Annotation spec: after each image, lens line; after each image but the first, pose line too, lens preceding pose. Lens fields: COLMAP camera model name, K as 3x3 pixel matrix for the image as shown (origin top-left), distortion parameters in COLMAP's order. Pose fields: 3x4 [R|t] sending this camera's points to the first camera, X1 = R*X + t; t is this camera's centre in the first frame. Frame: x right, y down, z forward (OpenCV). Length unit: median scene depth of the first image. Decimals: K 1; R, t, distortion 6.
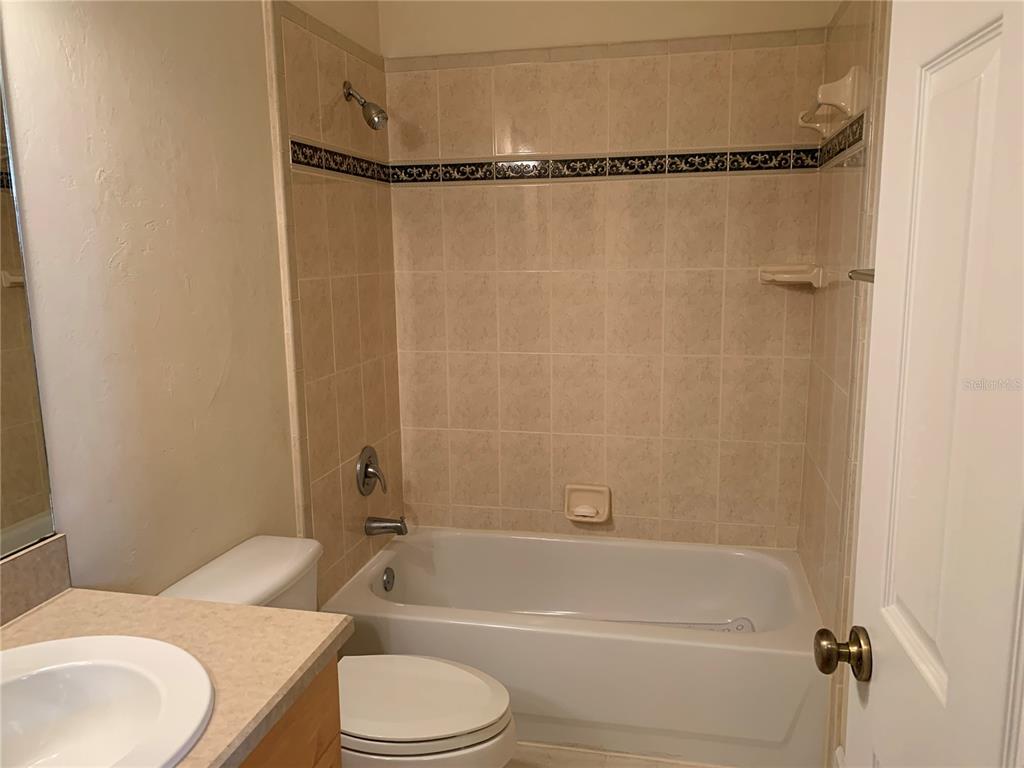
lens RADIAL K [[808.8, 0, 512.0], [0, 808.8, 384.0], [0, 0, 1]] dist [0.083720, -0.194500]
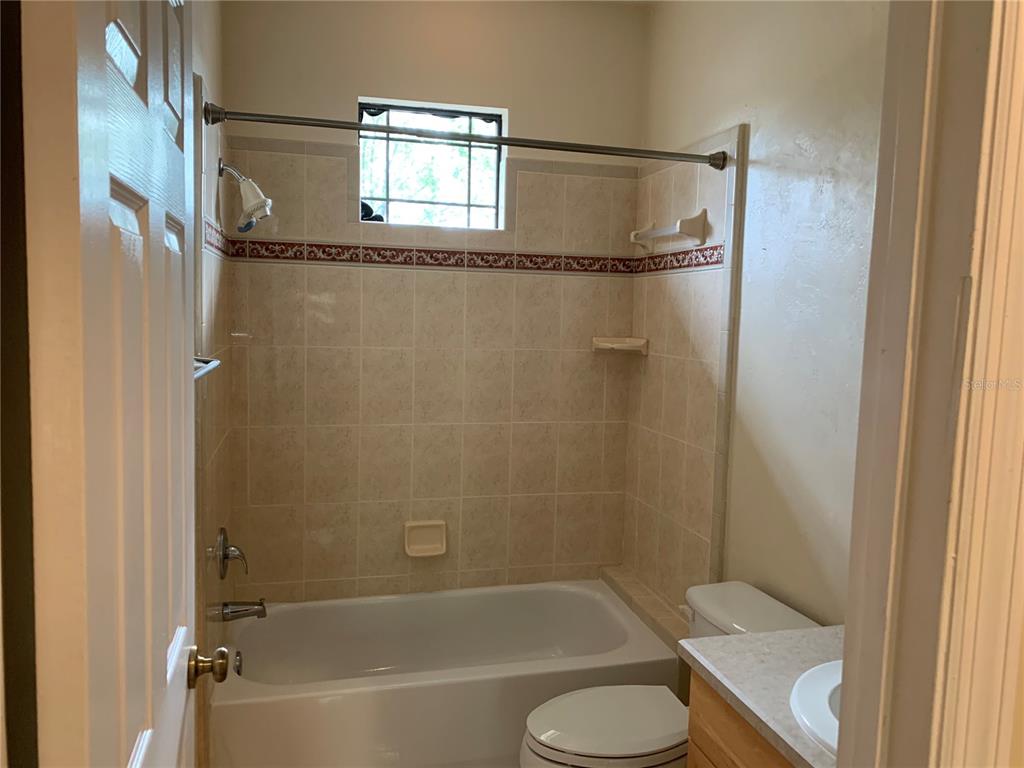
lens RADIAL K [[740.5, 0, 509.8], [0, 740.5, 413.6], [0, 0, 1]] dist [0.067905, 0.000483]
pose [[0.884313, -0.022896, 0.466333, -0.318747], [0.047784, 0.997991, -0.041613, -0.006107], [-0.464443, 0.059082, 0.883630, 0.067717]]
